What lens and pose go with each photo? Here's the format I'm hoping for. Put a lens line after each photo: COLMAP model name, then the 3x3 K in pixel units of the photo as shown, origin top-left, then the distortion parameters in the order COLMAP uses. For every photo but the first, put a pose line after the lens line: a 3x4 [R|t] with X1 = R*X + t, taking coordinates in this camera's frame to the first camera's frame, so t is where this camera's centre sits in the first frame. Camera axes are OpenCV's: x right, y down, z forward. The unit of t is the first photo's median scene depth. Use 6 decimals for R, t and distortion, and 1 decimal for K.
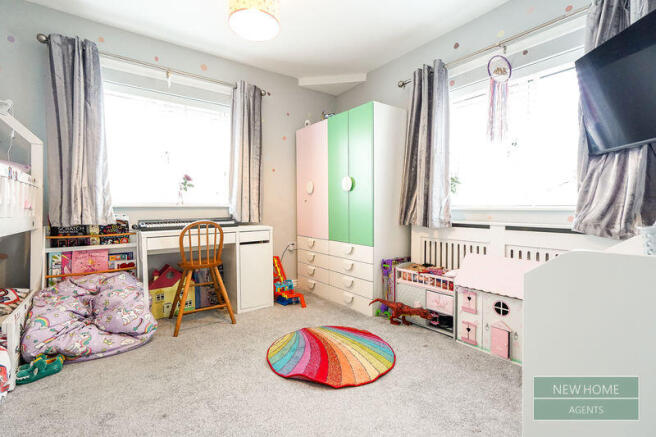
lens RADIAL K [[300.6, 0, 327.5], [0, 300.6, 209.6], [0, 0, 1]] dist [-0.017566, 0.020481]
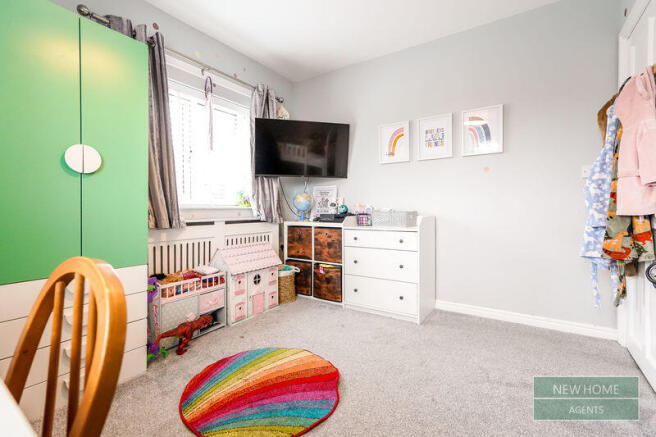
lens RADIAL K [[300.6, 0, 327.5], [0, 300.6, 209.6], [0, 0, 1]] dist [-0.017566, 0.020481]
pose [[-0.334497, -0.006925, 0.942371, -0.715220], [0.002470, 0.999963, 0.008225, -0.003034], [-0.942393, 0.005078, -0.334468, 0.992719]]
